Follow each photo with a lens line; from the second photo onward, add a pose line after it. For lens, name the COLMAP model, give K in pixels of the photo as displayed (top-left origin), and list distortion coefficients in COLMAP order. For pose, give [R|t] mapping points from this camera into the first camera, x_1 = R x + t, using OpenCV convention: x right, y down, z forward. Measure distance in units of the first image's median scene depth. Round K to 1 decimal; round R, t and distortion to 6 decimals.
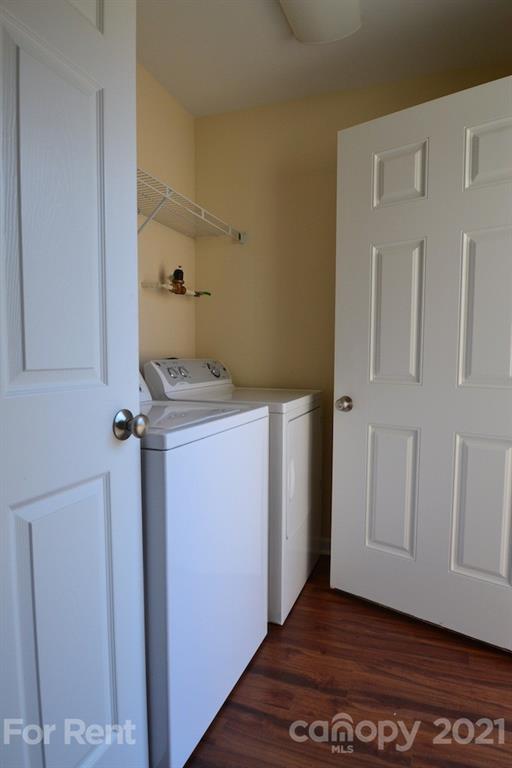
lens RADIAL K [[445.9, 0, 256.0], [0, 445.9, 384.0], [0, 0, 1]] dist [-0.021799, -0.000385]
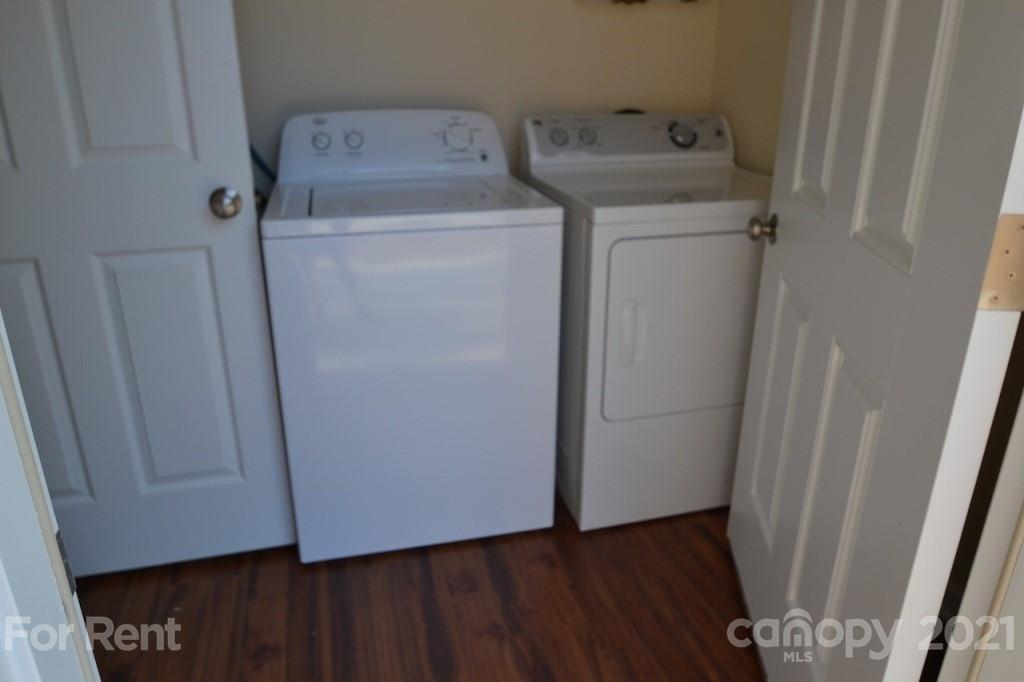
lens RADIAL K [[707.8, 0, 511.1], [0, 707.8, 326.6], [0, 0, 1]] dist [-0.082560, -0.001097]
pose [[0.568351, 0.280536, -0.773483, 0.790248], [-0.047438, 0.949687, 0.309587, -0.091438], [0.821417, -0.139262, 0.553064, 0.378818]]
